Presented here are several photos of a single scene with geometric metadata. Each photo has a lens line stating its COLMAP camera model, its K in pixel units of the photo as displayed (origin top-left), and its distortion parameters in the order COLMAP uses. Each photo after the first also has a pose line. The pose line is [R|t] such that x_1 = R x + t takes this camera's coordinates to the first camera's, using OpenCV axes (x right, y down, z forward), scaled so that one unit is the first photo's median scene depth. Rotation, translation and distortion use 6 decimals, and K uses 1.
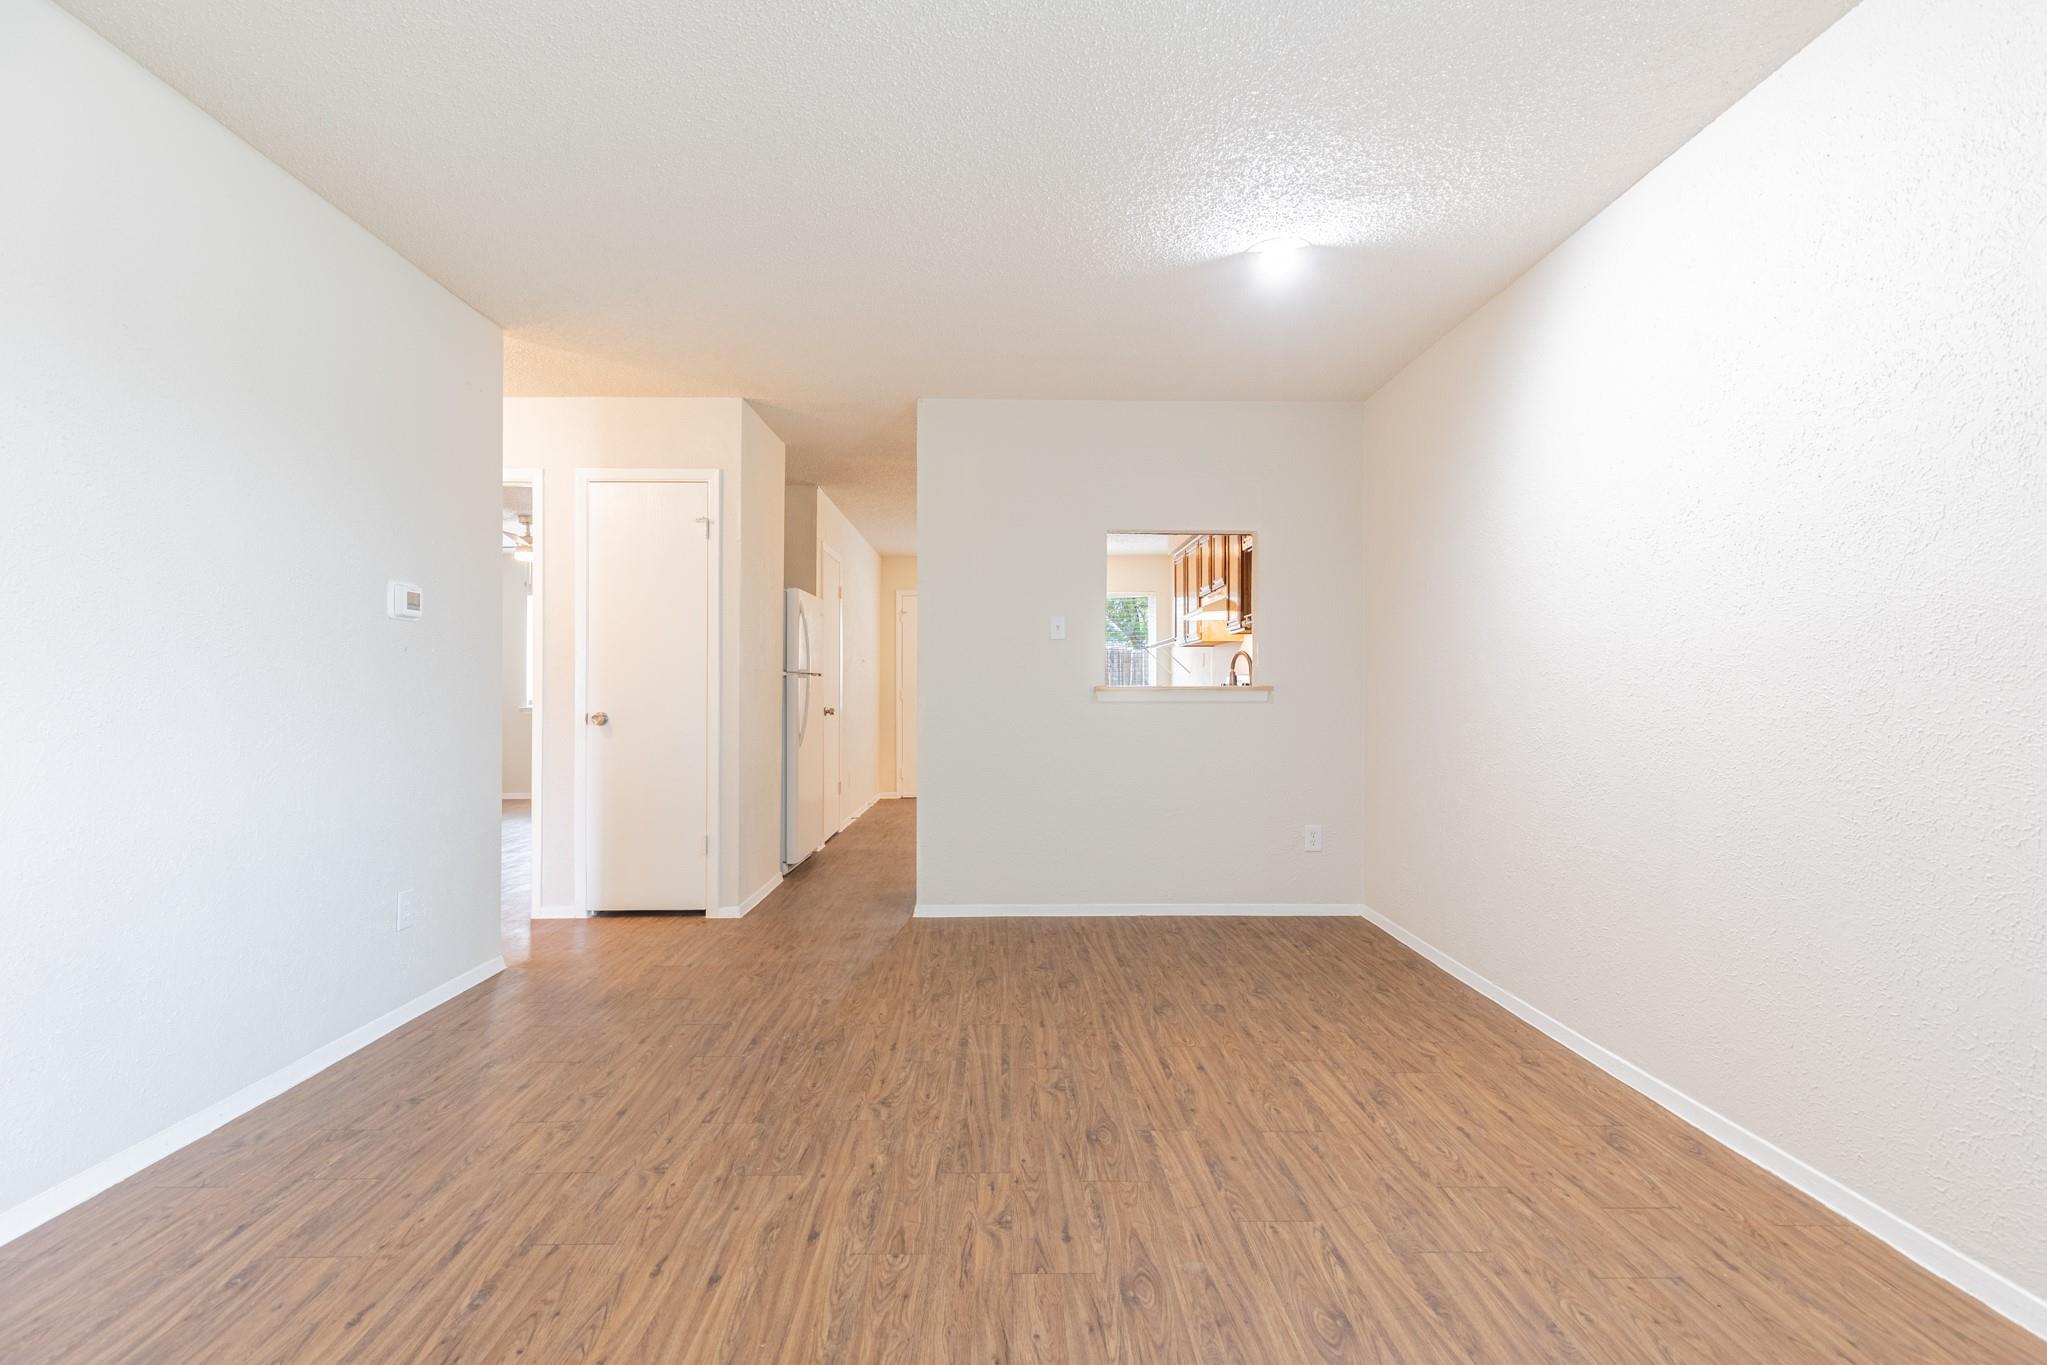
lens RADIAL K [[922.9, 0, 1012.3], [0, 922.9, 682.8], [0, 0, 1]] dist [0.008709, -0.000397]
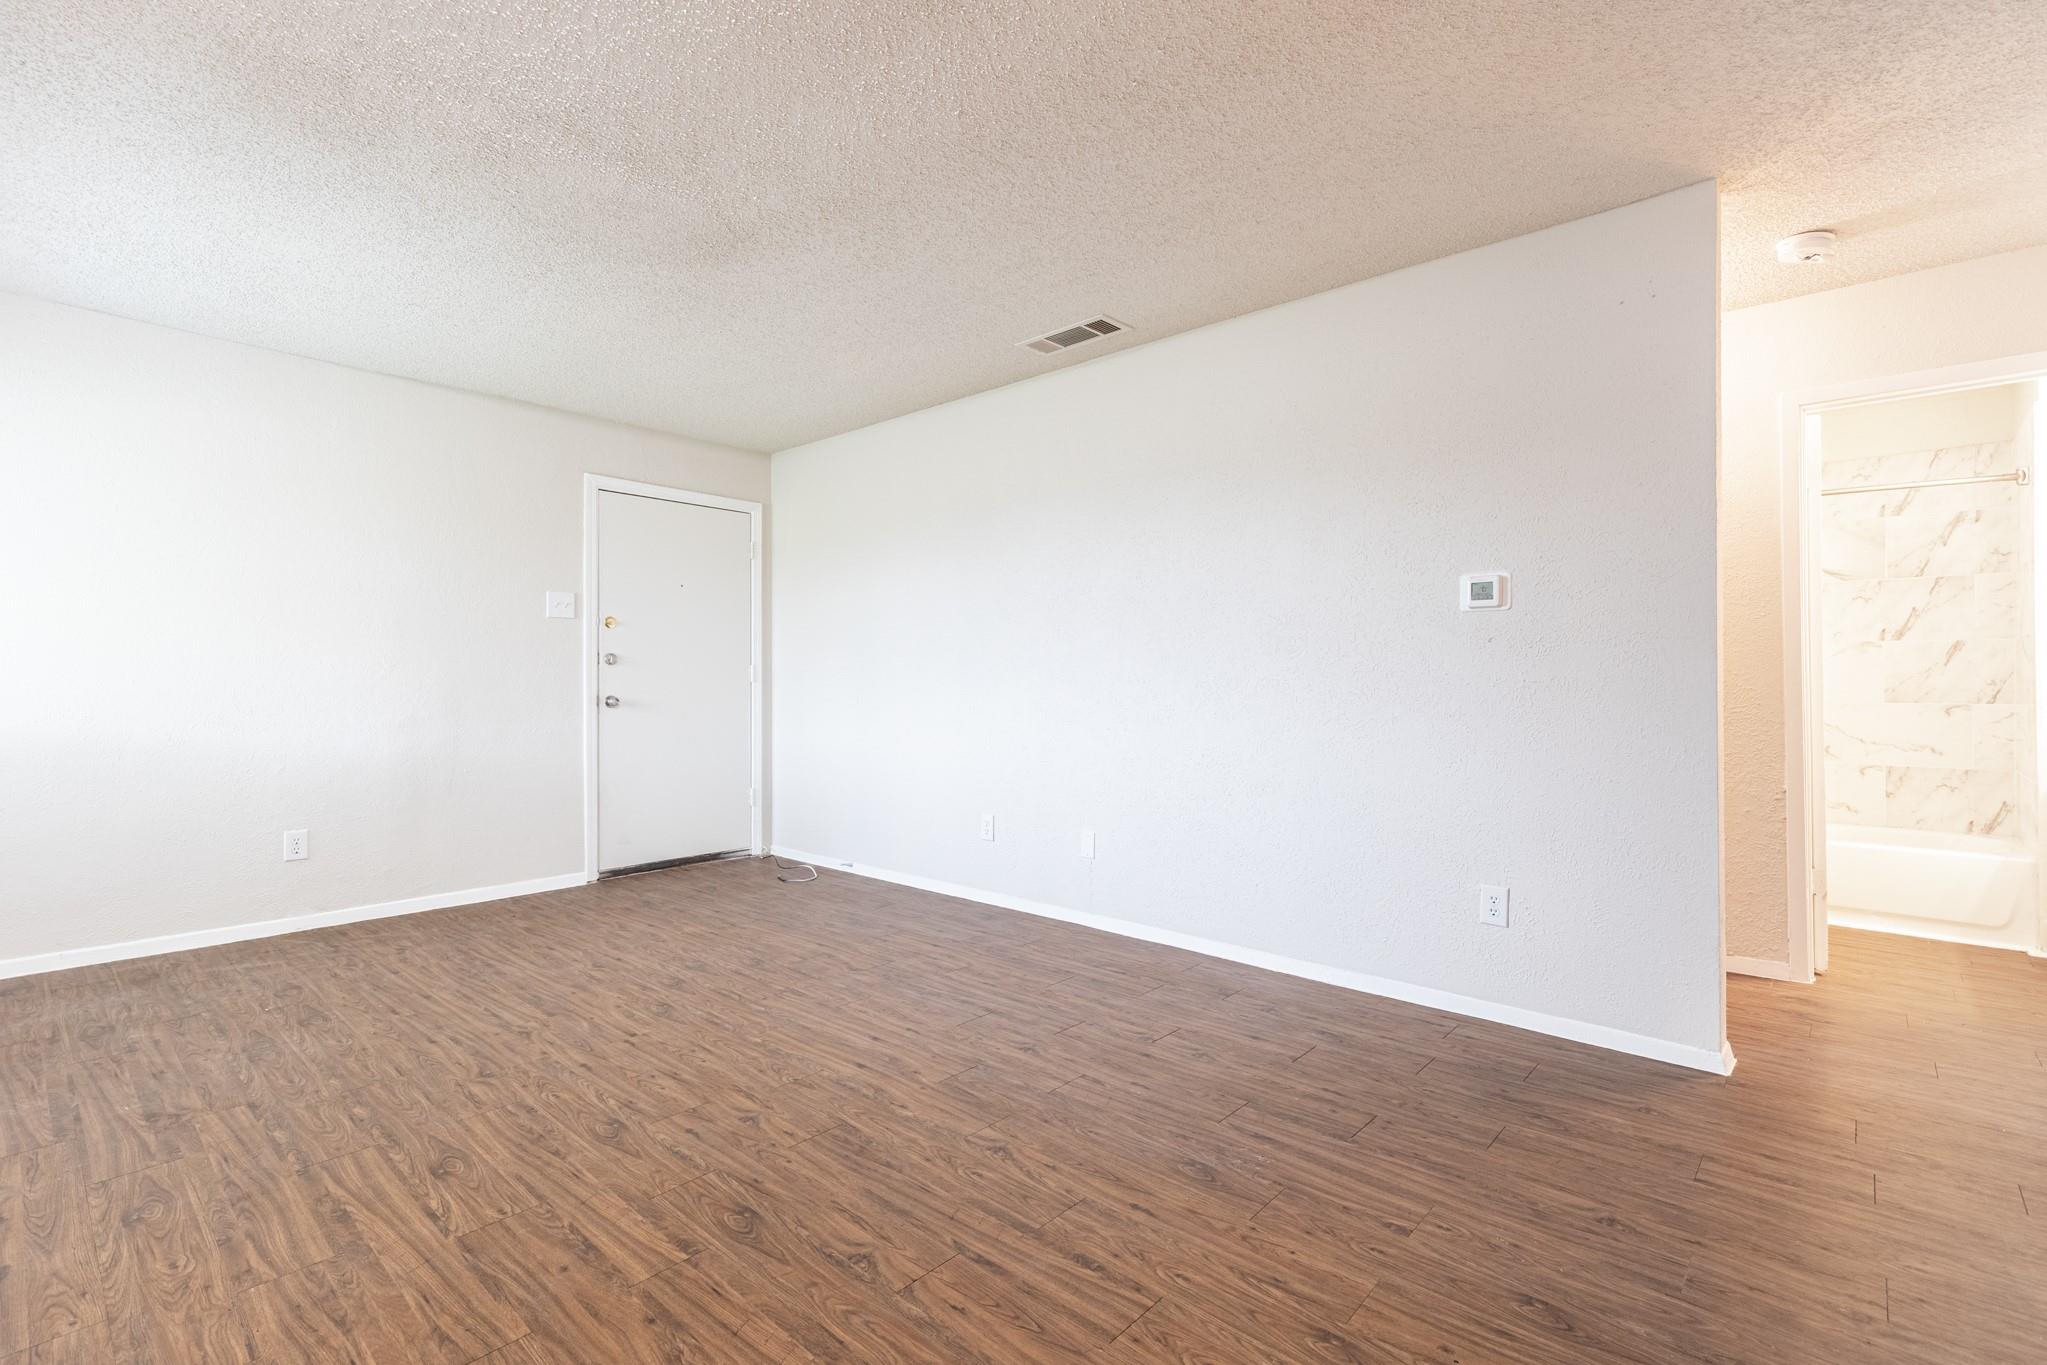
lens RADIAL K [[928.5, 0, 1029.8], [0, 928.5, 679.8], [0, 0, 1]] dist [0.006471, -0.000416]
pose [[-0.678684, -0.002403, -0.734427, 0.493454], [0.004106, 0.999967, -0.007066, 0.016218], [0.734419, -0.007811, -0.678651, 1.632863]]
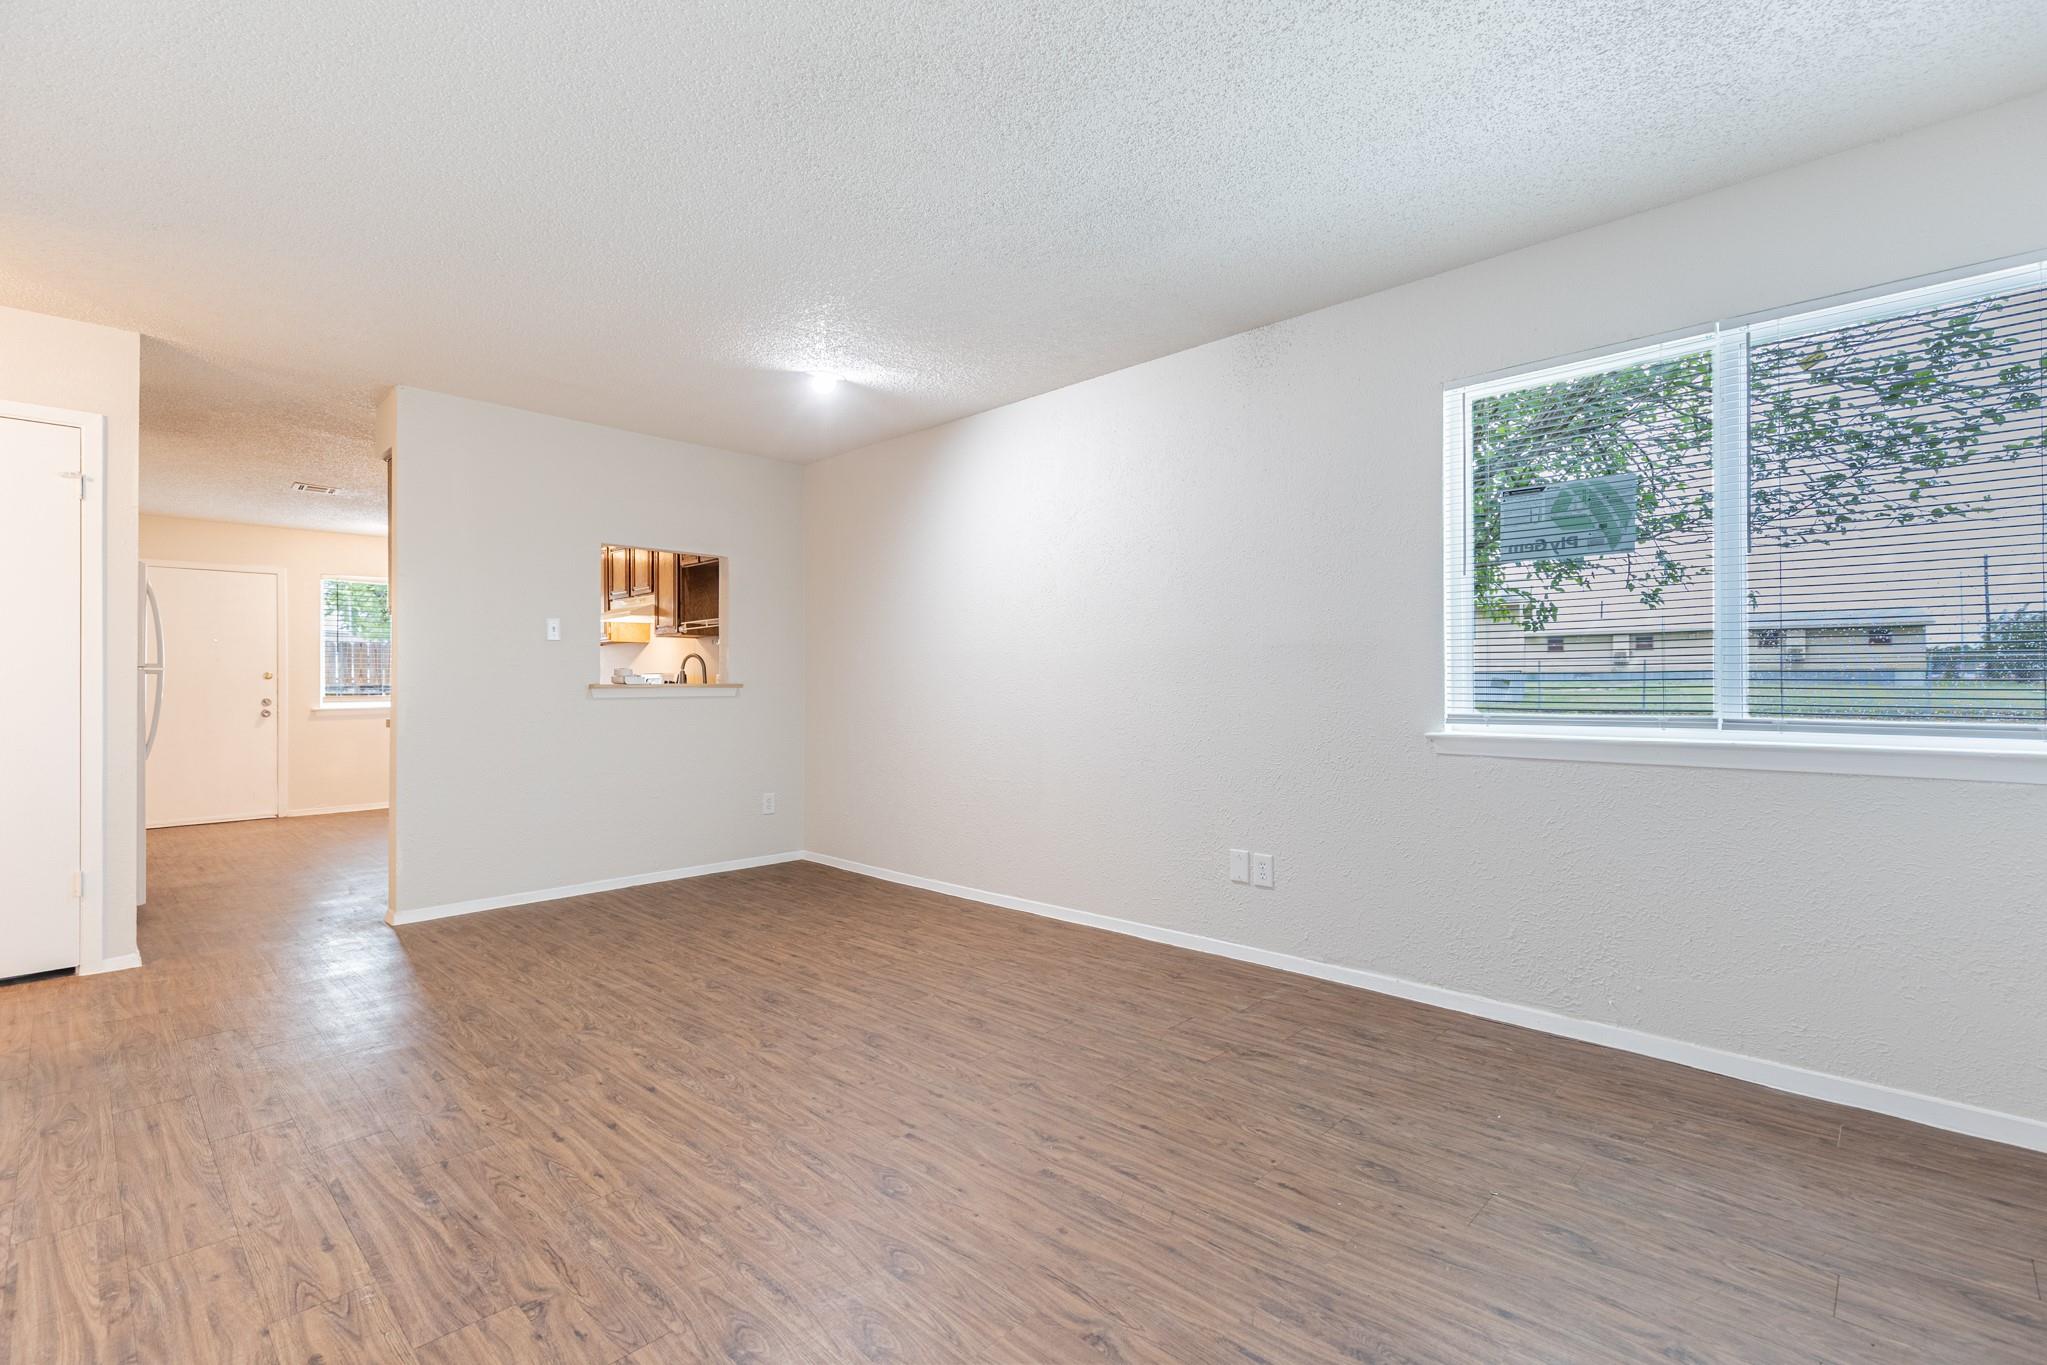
lens RADIAL K [[922.1, 0, 1034.5], [0, 922.1, 676.2], [0, 0, 1]] dist [0.006547, -0.000076]
pose [[0.697617, 0.004484, 0.716457, -0.605166], [-0.002069, 0.999989, -0.004244, -0.003620], [-0.716468, 0.001478, 0.697618, -0.265927]]
